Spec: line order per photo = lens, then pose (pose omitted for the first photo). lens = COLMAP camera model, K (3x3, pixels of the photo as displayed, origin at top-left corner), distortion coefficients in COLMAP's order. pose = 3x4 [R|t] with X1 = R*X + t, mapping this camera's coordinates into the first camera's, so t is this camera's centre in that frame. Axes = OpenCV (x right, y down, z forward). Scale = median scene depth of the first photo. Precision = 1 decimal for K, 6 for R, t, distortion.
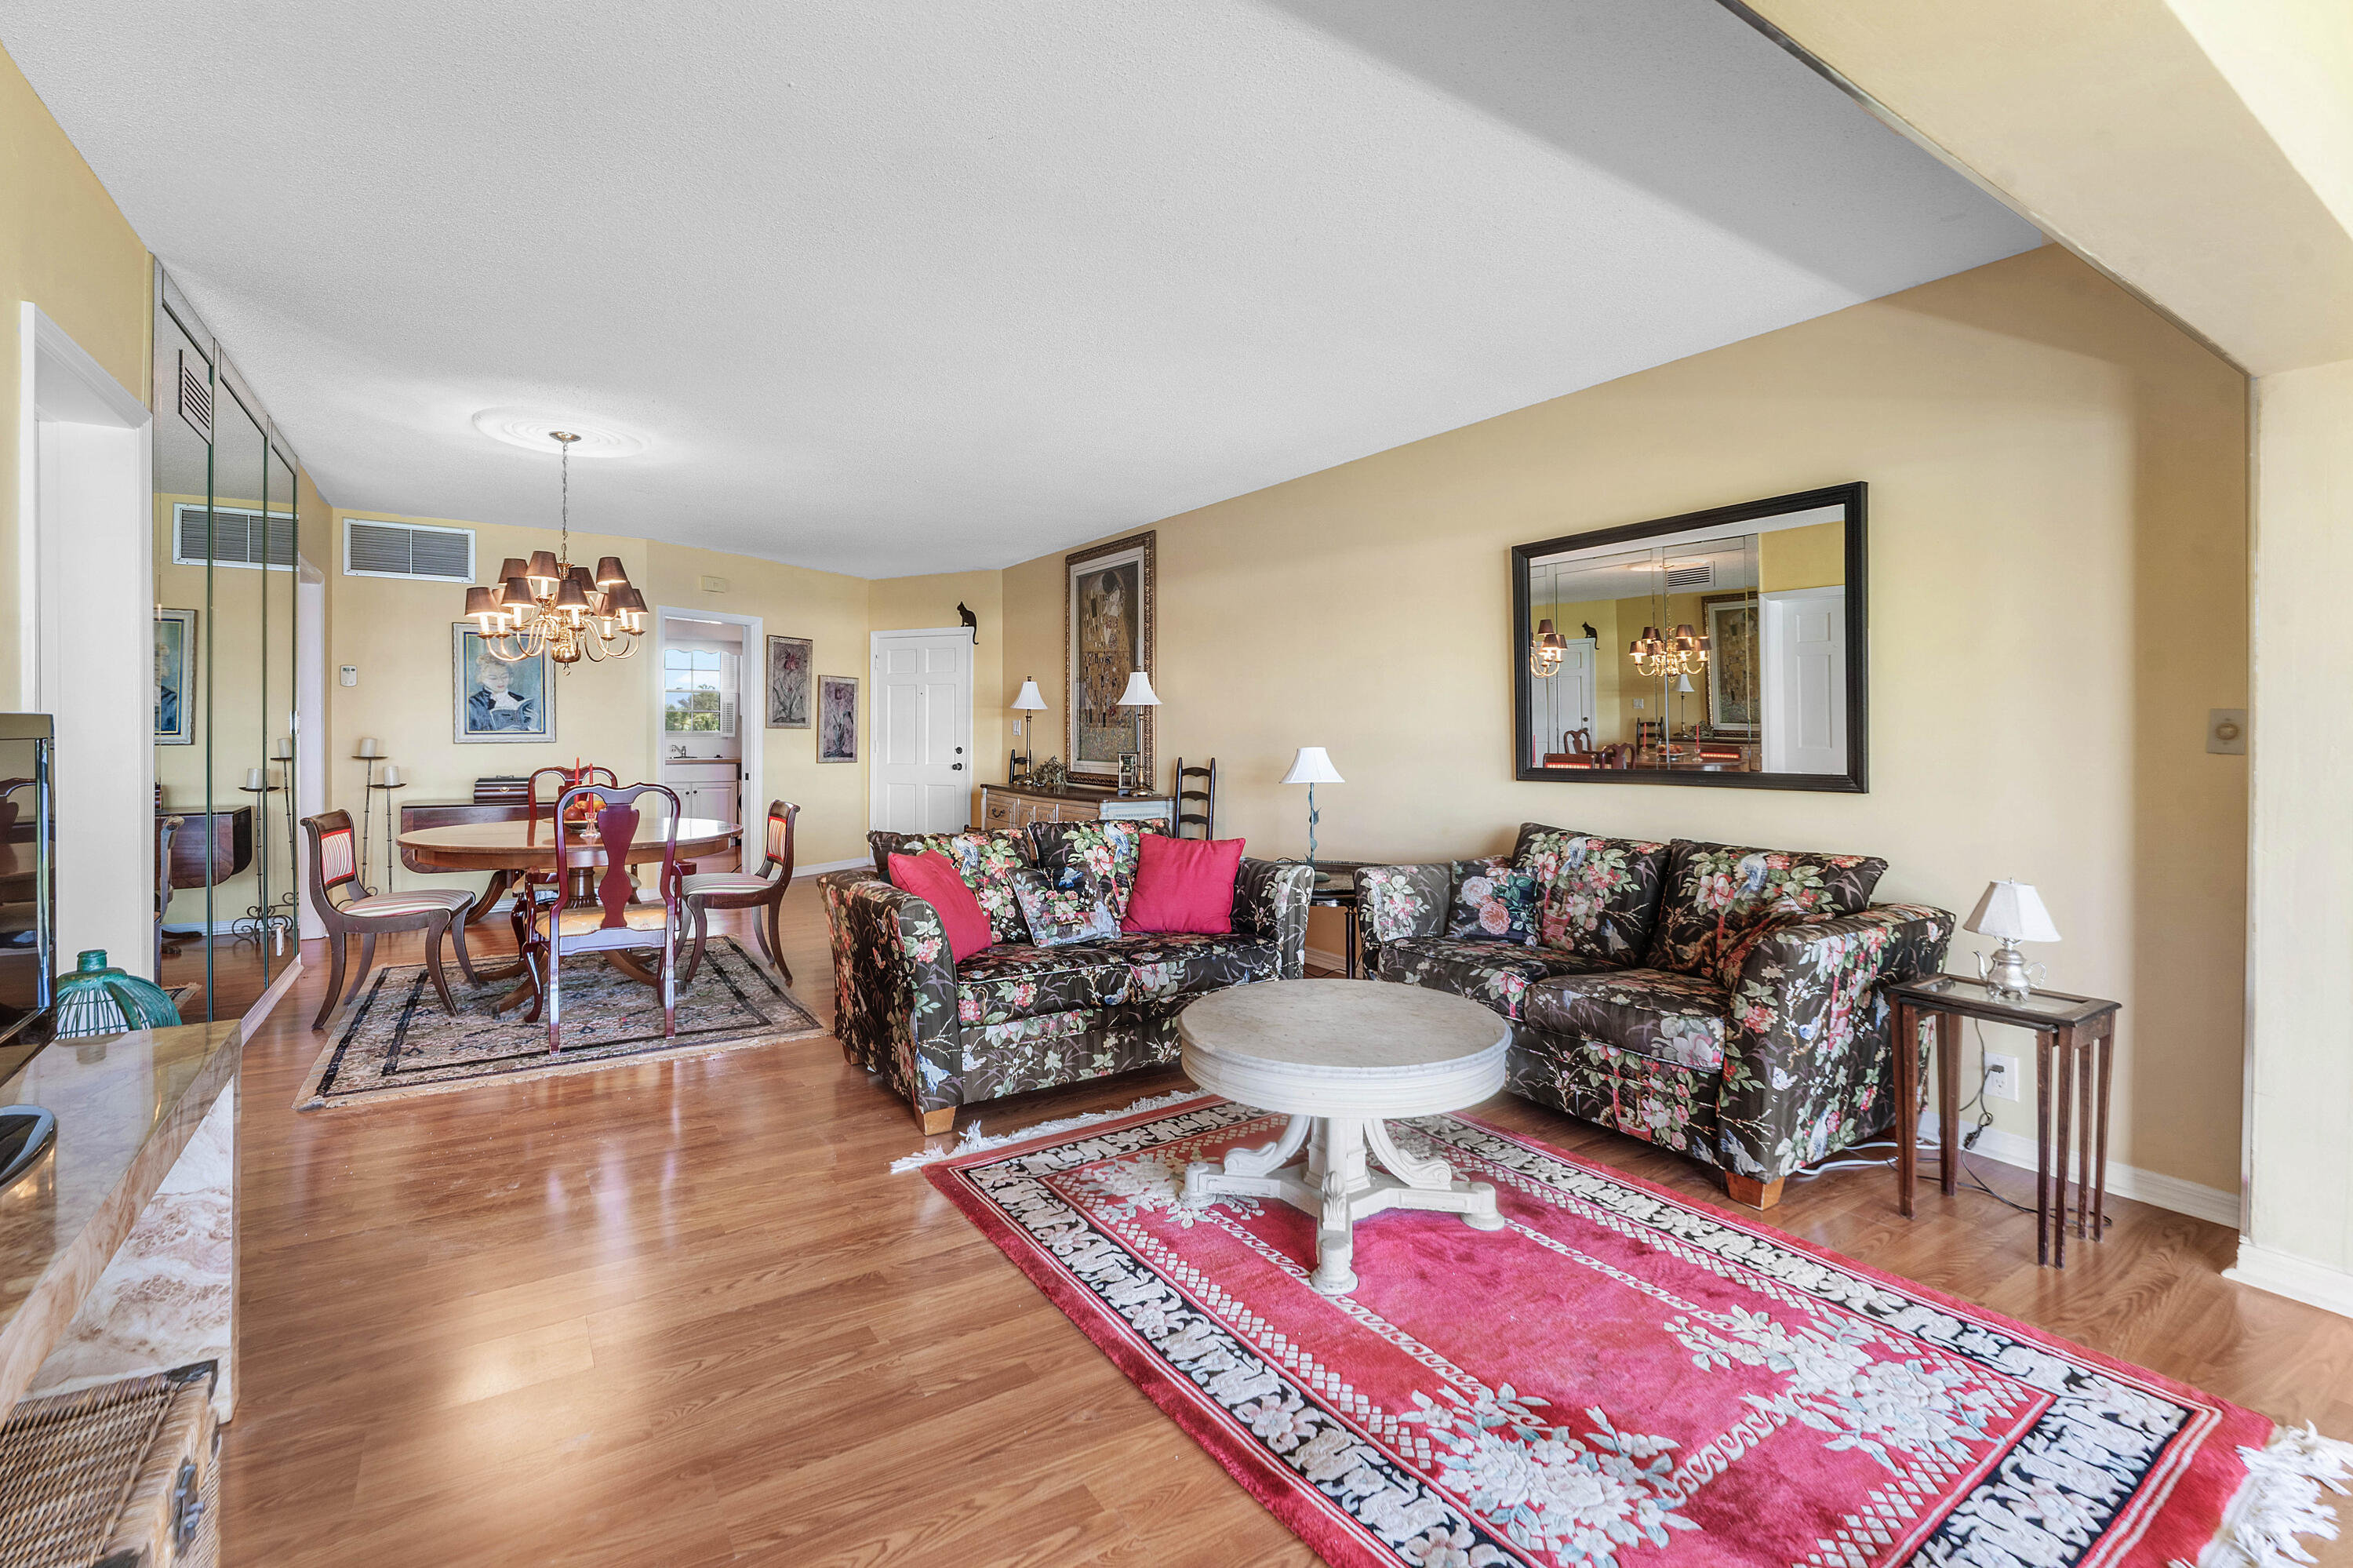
lens RADIAL K [[1043.8, 0, 1192.4], [0, 1043.8, 736.7], [0, 0, 1]] dist [-0.000302, -0.000734]
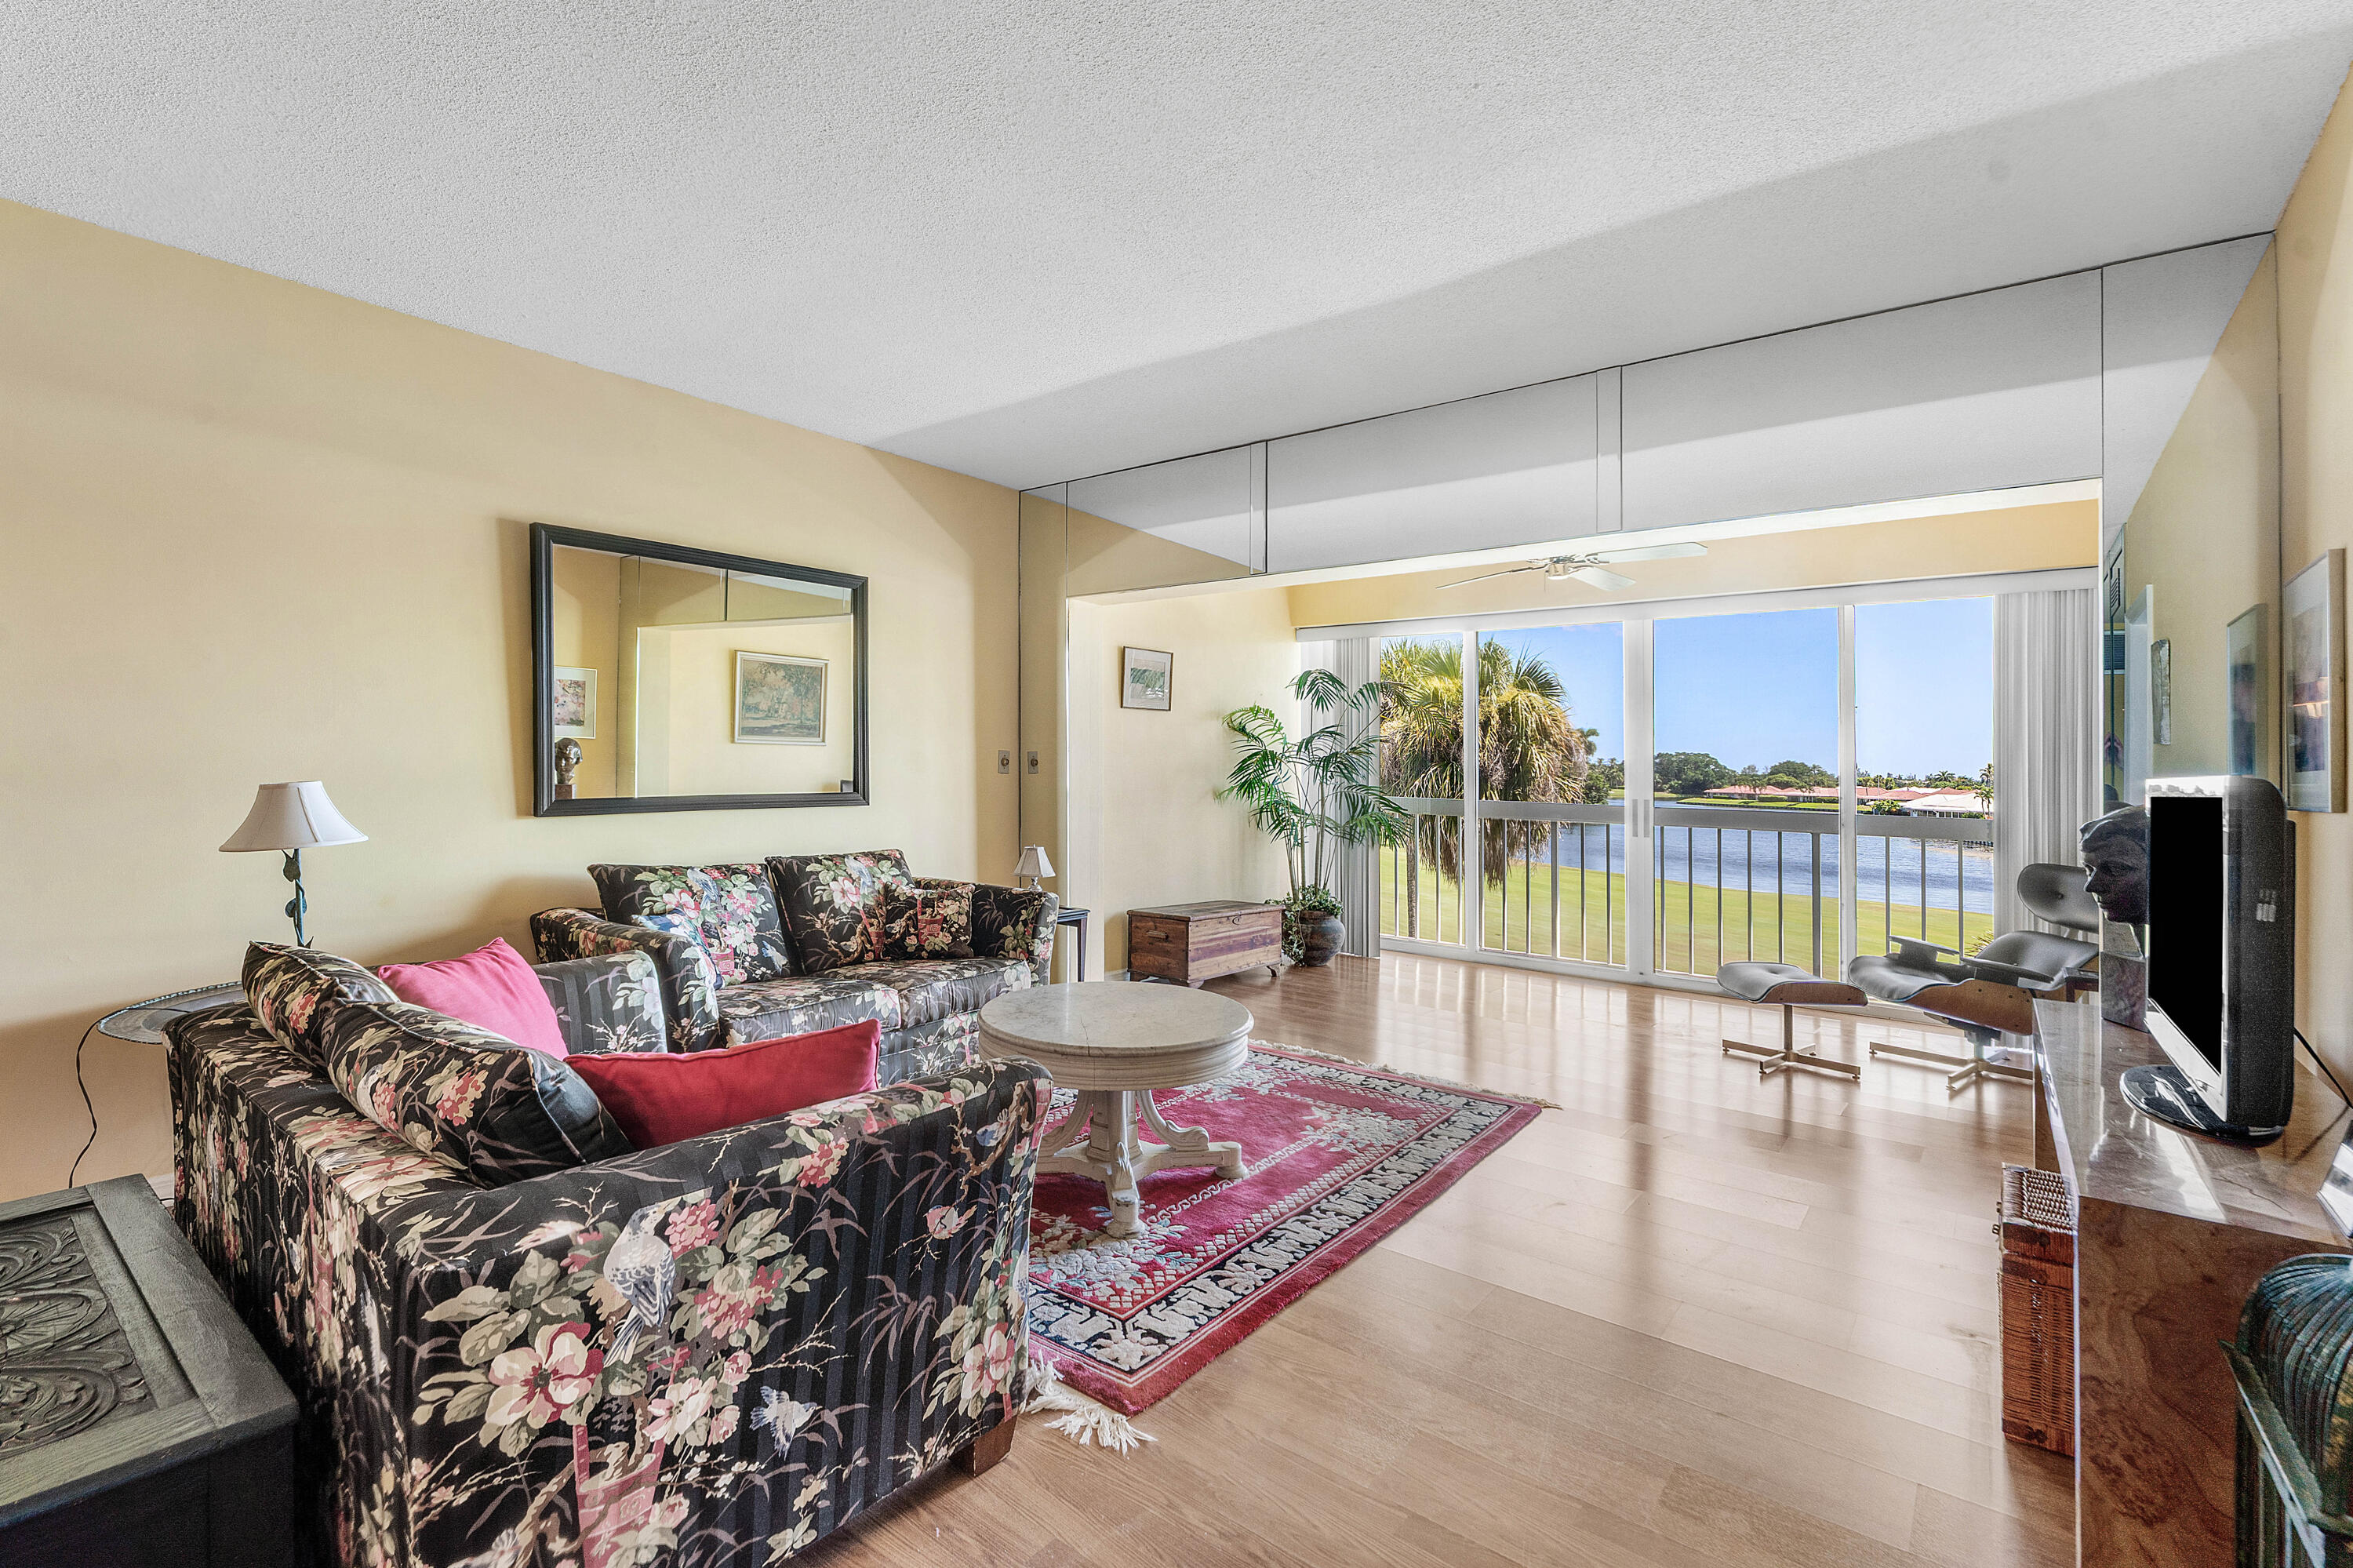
lens RADIAL K [[1043.8, 0, 1192.4], [0, 1043.8, 736.7], [0, 0, 1]] dist [-0.000302, -0.000734]
pose [[-0.306931, 0.016715, 0.951585, -0.822926], [-0.014284, 0.999652, -0.022167, -0.011591], [-0.951625, -0.020396, -0.306586, 1.050754]]
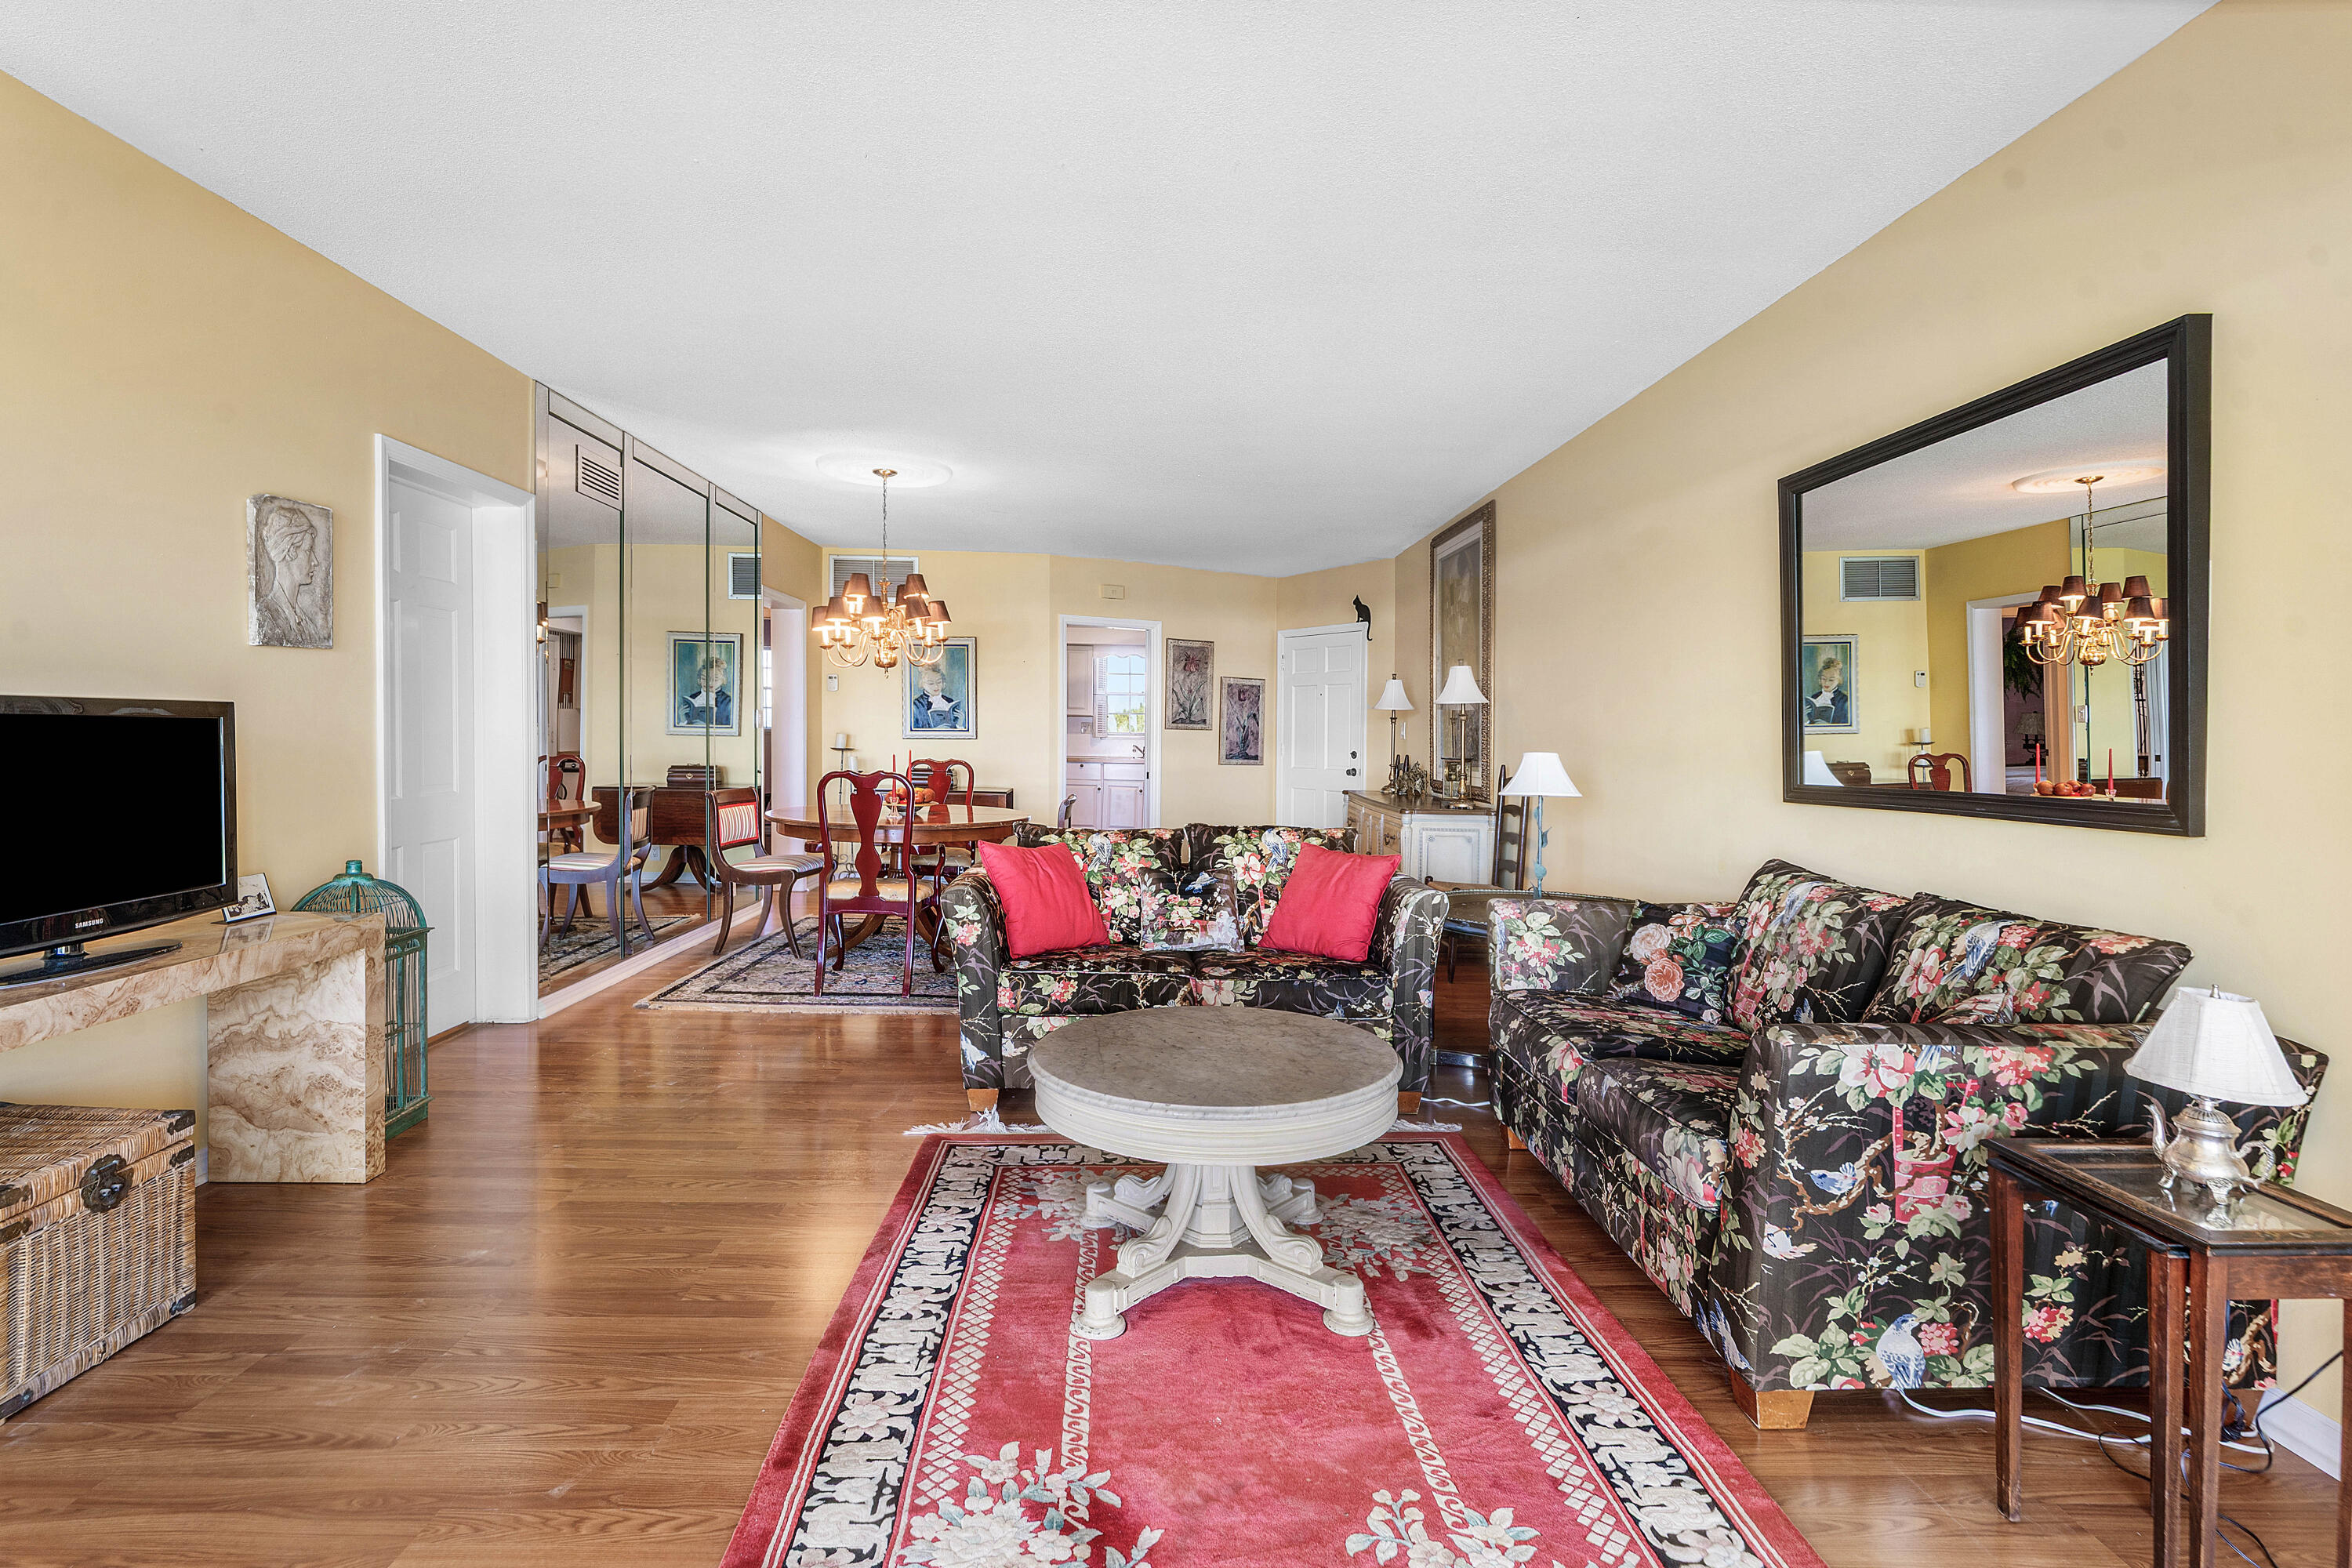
lens RADIAL K [[1144.6, 0, 1189.4], [0, 1144.6, 754.0], [0, 0, 1]] dist [-0.001471, -0.000620]
pose [[0.847505, 0.018563, -0.530462, 0.511780], [-0.014959, 0.999827, 0.011089, 0.008153], [0.530576, -0.001463, 0.847636, 0.140143]]
